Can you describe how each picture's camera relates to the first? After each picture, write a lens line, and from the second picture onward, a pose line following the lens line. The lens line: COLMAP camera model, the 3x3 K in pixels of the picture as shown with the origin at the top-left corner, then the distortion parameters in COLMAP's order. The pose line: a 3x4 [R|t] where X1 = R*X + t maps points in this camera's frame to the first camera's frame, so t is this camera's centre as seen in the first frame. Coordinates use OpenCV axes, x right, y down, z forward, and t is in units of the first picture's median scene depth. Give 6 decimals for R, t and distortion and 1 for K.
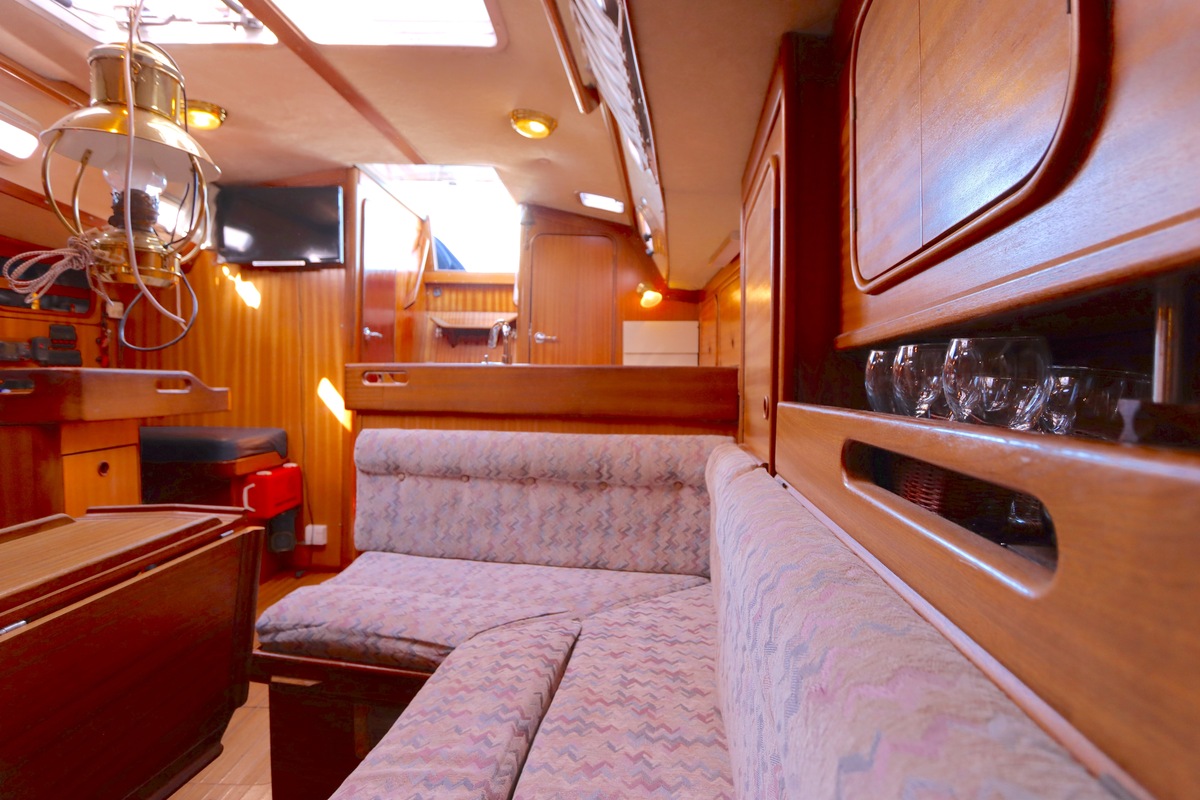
lens RADIAL K [[573.8, 0, 601.5], [0, 573.8, 397.2], [0, 0, 1]] dist [-0.021545, 0.004672]
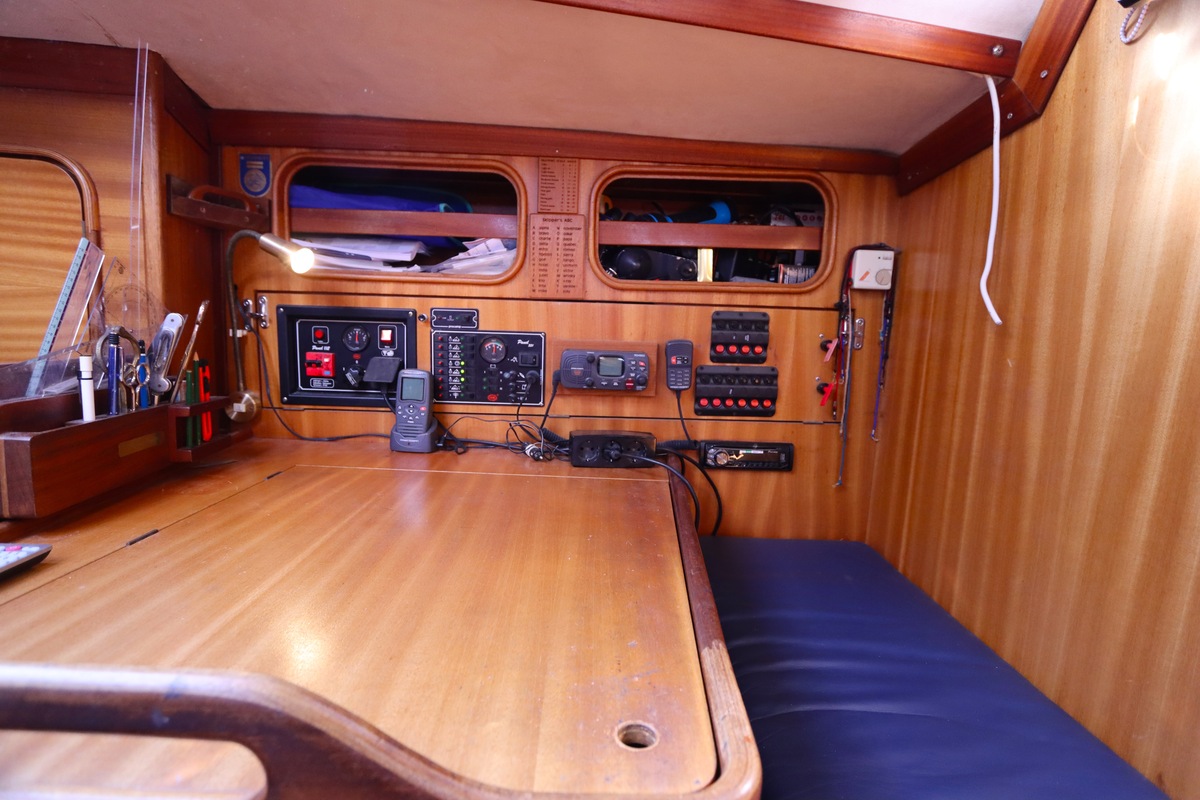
lens RADIAL K [[571.7, 0, 602.4], [0, 571.7, 395.4], [0, 0, 1]] dist [-0.020944, 0.002878]
pose [[0.028646, 0.130845, -0.990989, -0.701631], [-0.076252, 0.988793, 0.128351, -0.160725], [0.996677, 0.071888, 0.038302, 1.257558]]
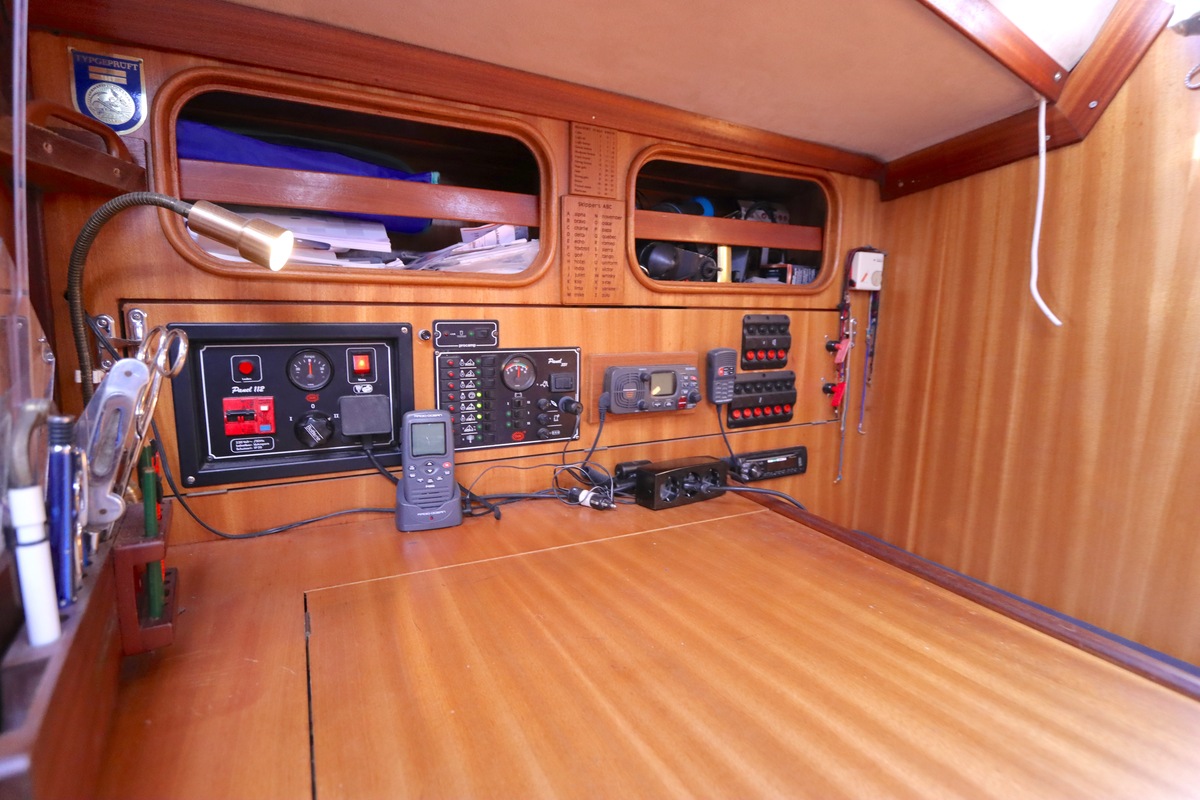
lens RADIAL K [[573.8, 0, 601.5], [0, 573.8, 397.2], [0, 0, 1]] dist [-0.021545, 0.004672]
pose [[0.470790, 0.129111, -0.872747, -0.895258], [-0.046805, 0.991496, 0.121430, -0.162113], [0.881003, -0.016319, 0.472829, 0.976033]]
